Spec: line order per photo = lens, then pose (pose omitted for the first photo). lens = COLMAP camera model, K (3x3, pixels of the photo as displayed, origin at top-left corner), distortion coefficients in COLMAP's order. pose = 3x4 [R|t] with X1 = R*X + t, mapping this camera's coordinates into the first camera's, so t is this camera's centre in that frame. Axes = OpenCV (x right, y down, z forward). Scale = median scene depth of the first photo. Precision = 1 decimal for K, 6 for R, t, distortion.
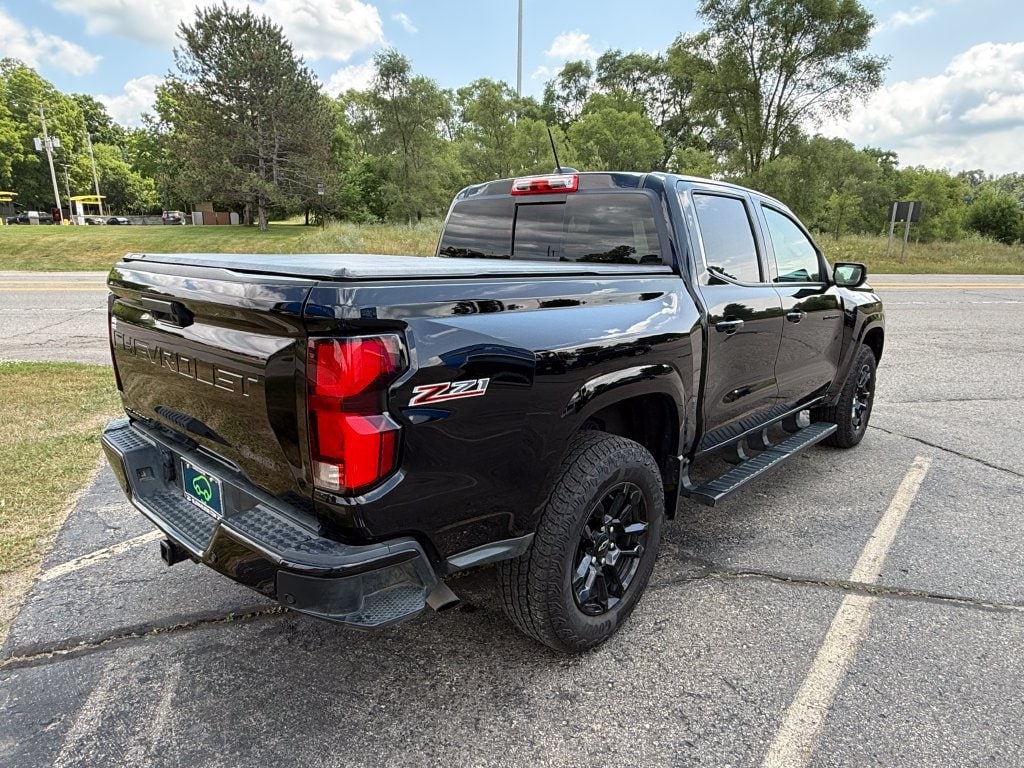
lens RADIAL K [[644.0, 0, 512.1], [0, 644.0, 380.9], [0, 0, 1]] dist [0.001456, -0.001928]
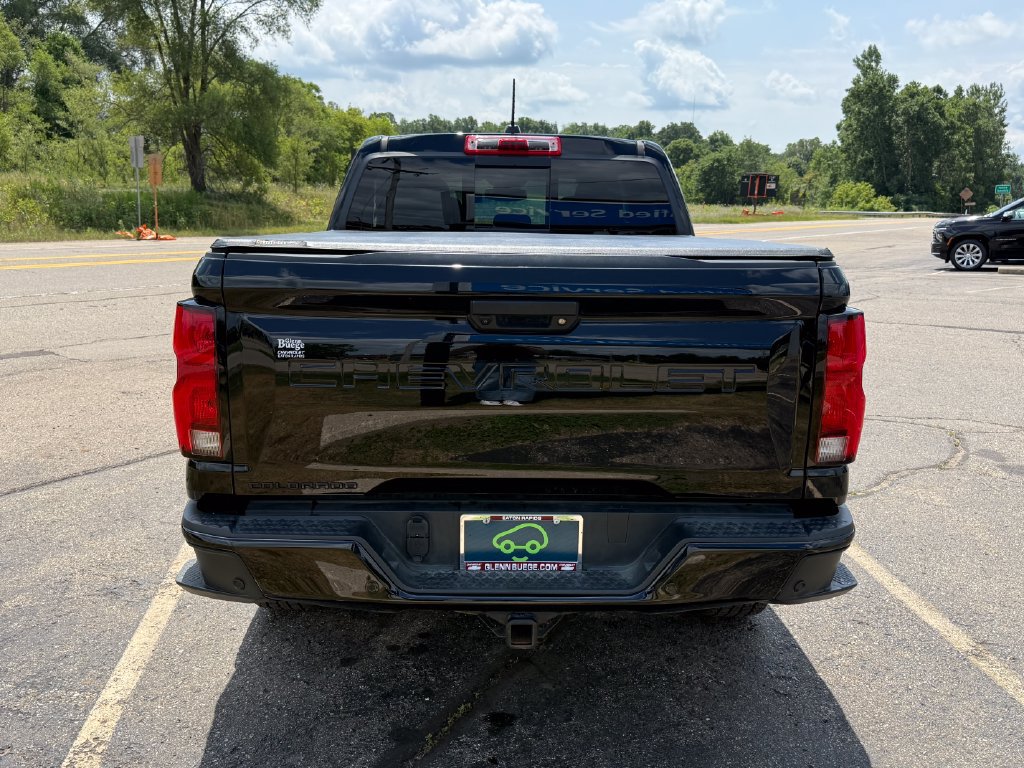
lens RADIAL K [[901.7, 0, 514.6], [0, 901.7, 375.0], [0, 0, 1]] dist [0.044223, -0.053224]
pose [[0.719209, -0.133744, 0.681800, -0.094102], [0.142488, 0.988833, 0.043667, -0.006171], [-0.680026, 0.065743, 0.730235, 0.016261]]
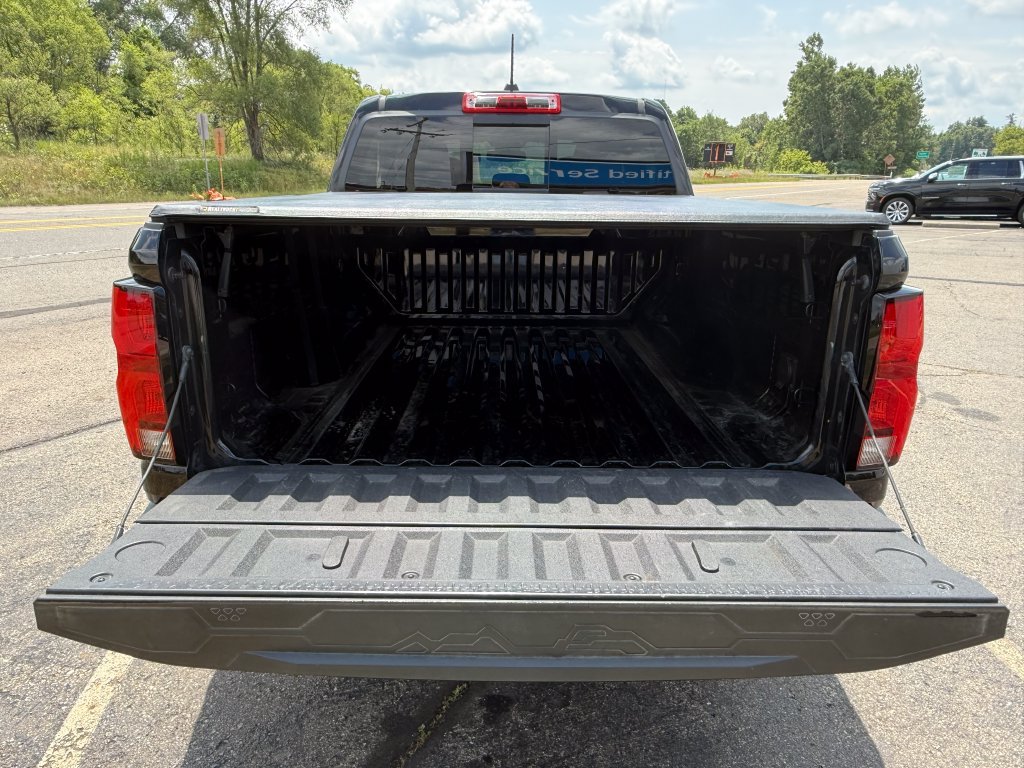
lens RADIAL K [[711.9, 0, 503.7], [0, 711.9, 382.4], [0, 0, 1]] dist [-0.021913, 0.029655]
pose [[0.731886, -0.203903, 0.650206, -0.074474], [0.144534, 0.978922, 0.144297, -0.009344], [-0.665923, -0.011633, 0.745930, 0.035403]]
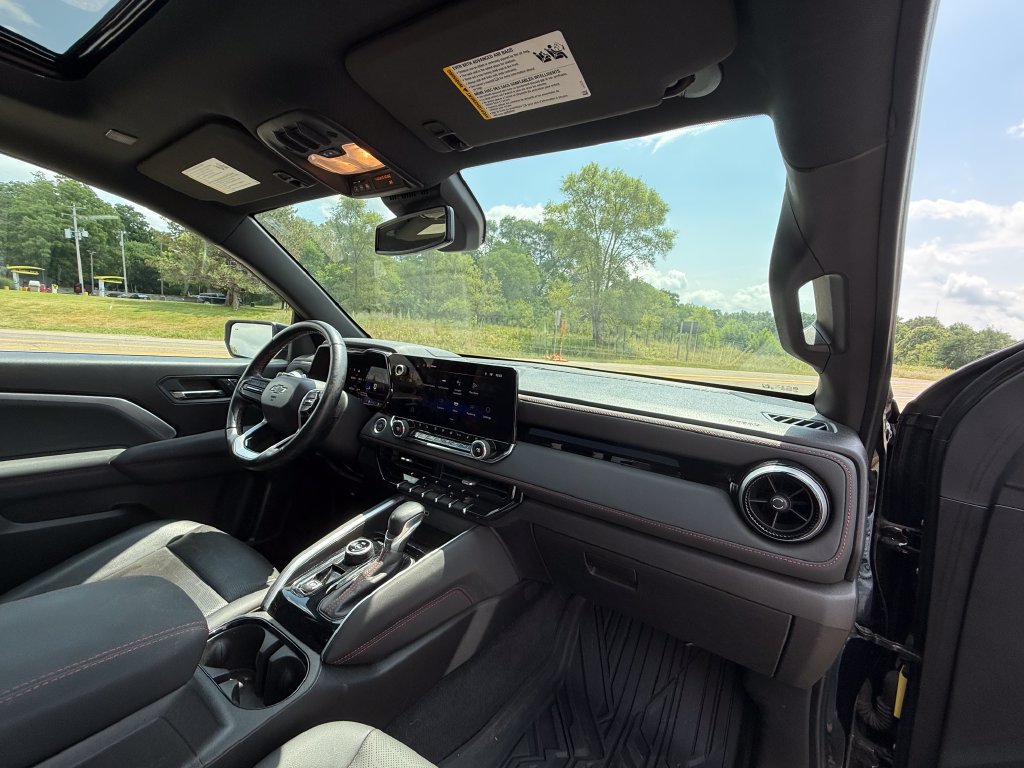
lens RADIAL K [[746.9, 0, 506.9], [0, 746.9, 390.1], [0, 0, 1]] dist [0.009776, -0.014255]
pose [[0.972032, 0.044712, 0.230555, -0.308824], [-0.015493, 0.991779, -0.127020, 0.166849], [-0.234339, 0.119896, 0.964733, -0.856521]]
